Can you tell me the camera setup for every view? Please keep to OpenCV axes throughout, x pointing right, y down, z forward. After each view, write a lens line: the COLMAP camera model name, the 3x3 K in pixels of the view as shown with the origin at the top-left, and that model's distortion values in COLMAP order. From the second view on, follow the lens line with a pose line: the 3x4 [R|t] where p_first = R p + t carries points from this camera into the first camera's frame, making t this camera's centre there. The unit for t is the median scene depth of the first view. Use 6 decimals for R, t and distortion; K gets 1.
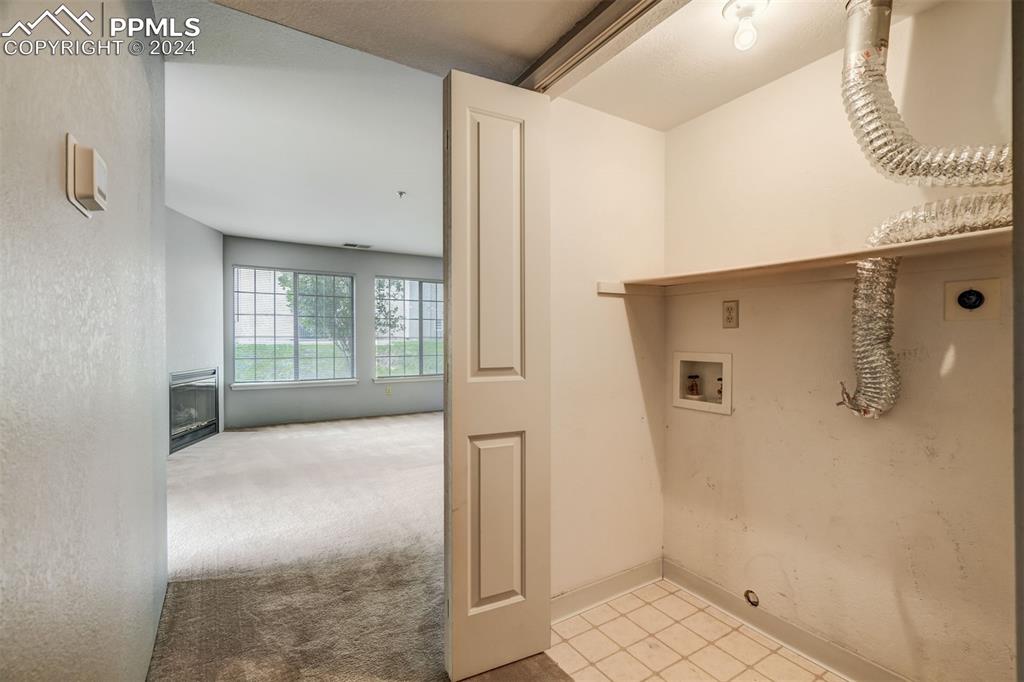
lens RADIAL K [[466.3, 0, 512.0], [0, 466.3, 341.0], [0, 0, 1]] dist [-0.000015, -0.000099]
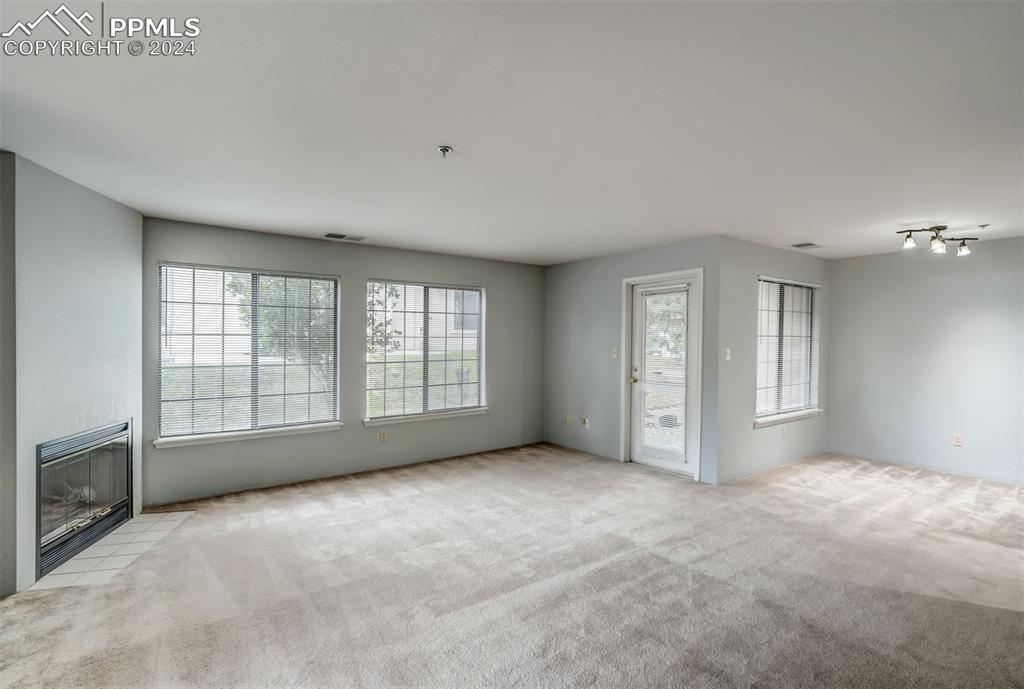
lens RADIAL K [[479.8, 0, 511.9], [0, 479.8, 338.7], [0, 0, 1]] dist [0.000133, 0.000929]
pose [[0.997725, 0.006269, 0.067120, -0.130938], [-0.006090, 0.999977, -0.002874, -0.051072], [-0.067136, 0.002459, 0.997741, 0.264074]]
